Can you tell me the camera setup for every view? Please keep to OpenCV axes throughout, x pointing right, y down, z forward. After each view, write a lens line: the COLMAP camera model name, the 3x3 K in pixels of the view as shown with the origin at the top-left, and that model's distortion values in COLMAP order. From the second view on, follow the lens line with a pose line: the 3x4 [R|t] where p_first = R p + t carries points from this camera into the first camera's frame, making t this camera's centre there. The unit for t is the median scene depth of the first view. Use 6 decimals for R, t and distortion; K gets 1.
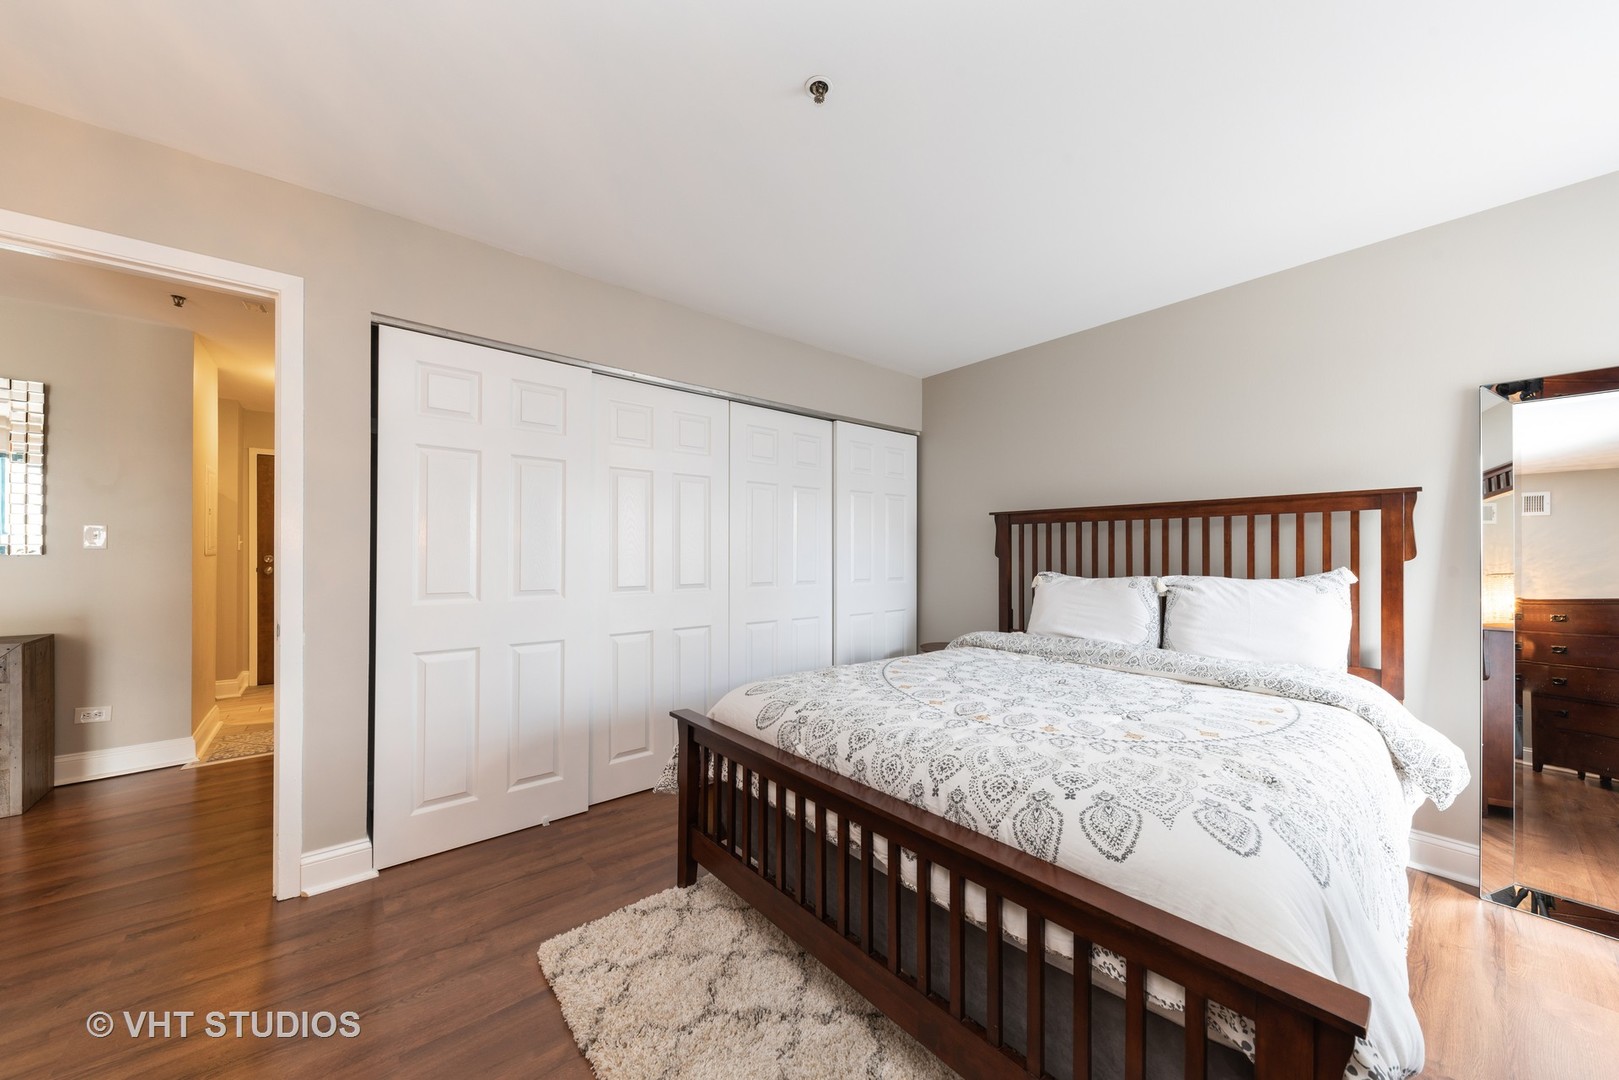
lens RADIAL K [[560.4, 0, 802.2], [0, 560.4, 545.7], [0, 0, 1]] dist [-0.000243, -0.000700]
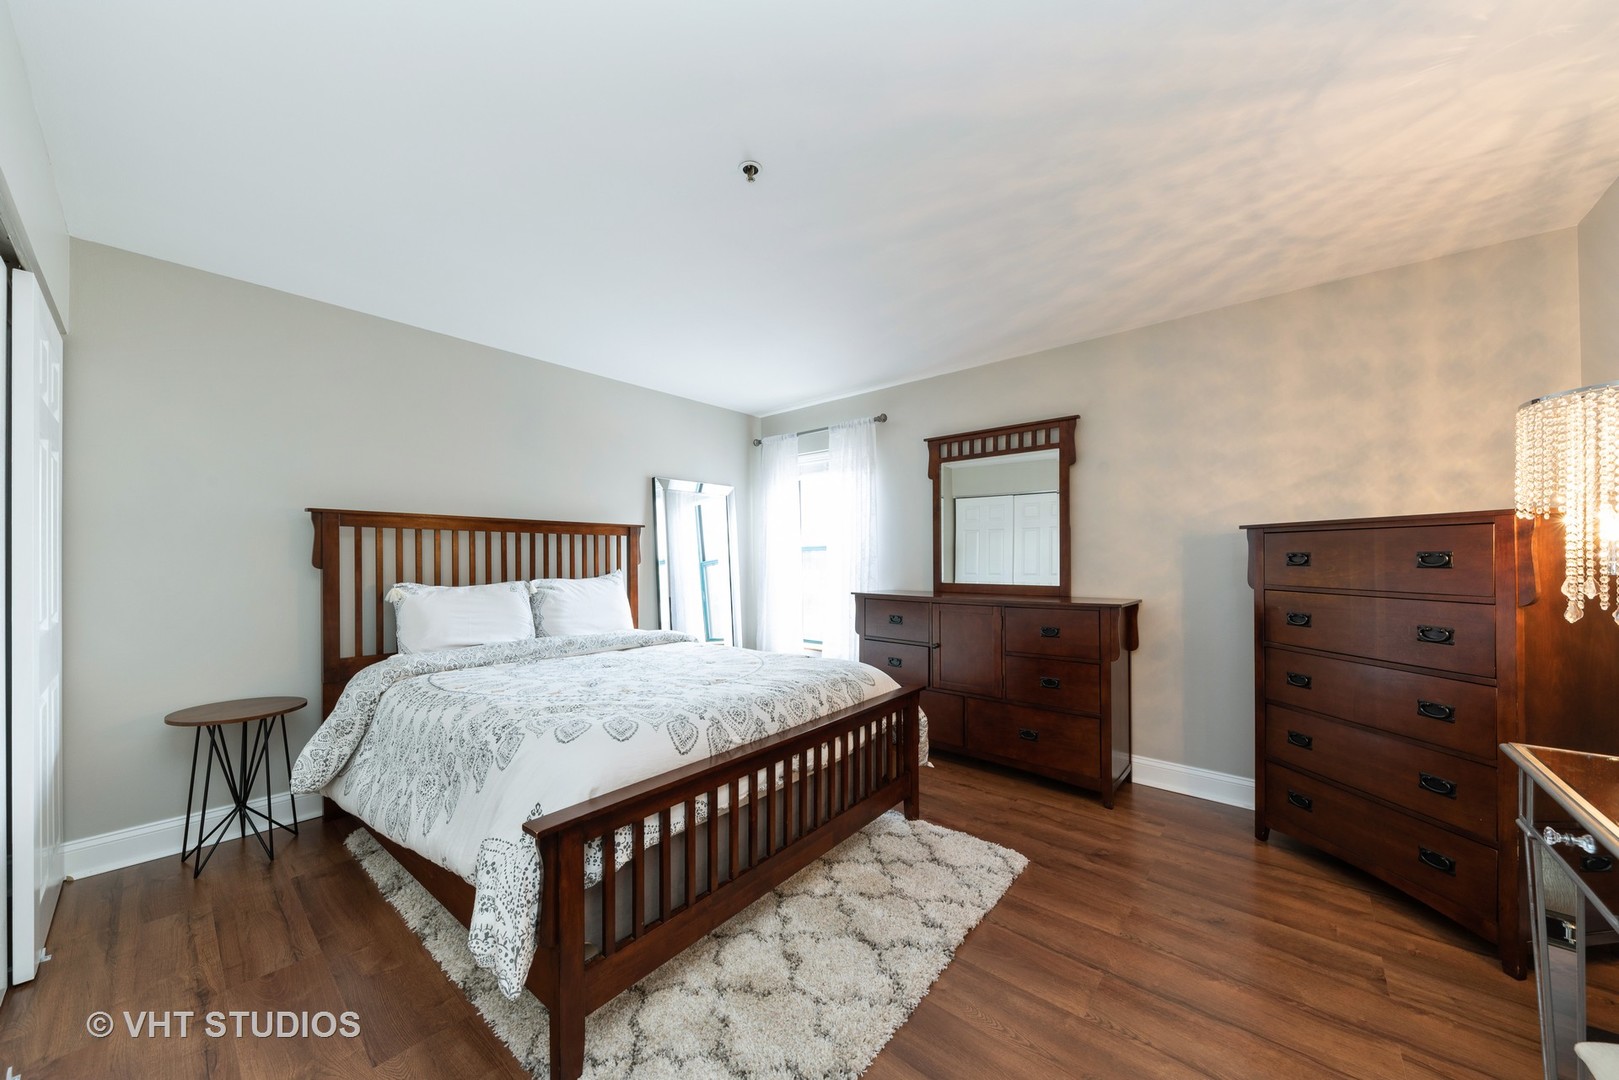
lens RADIAL K [[560.4, 0, 801.8], [0, 560.4, 556.2], [0, 0, 1]] dist [-0.000243, -0.000700]
pose [[-0.168105, 0.003421, 0.985763, -0.978877], [-0.010265, 0.999934, -0.005221, 0.003209], [-0.985716, -0.010997, -0.168058, 0.929552]]
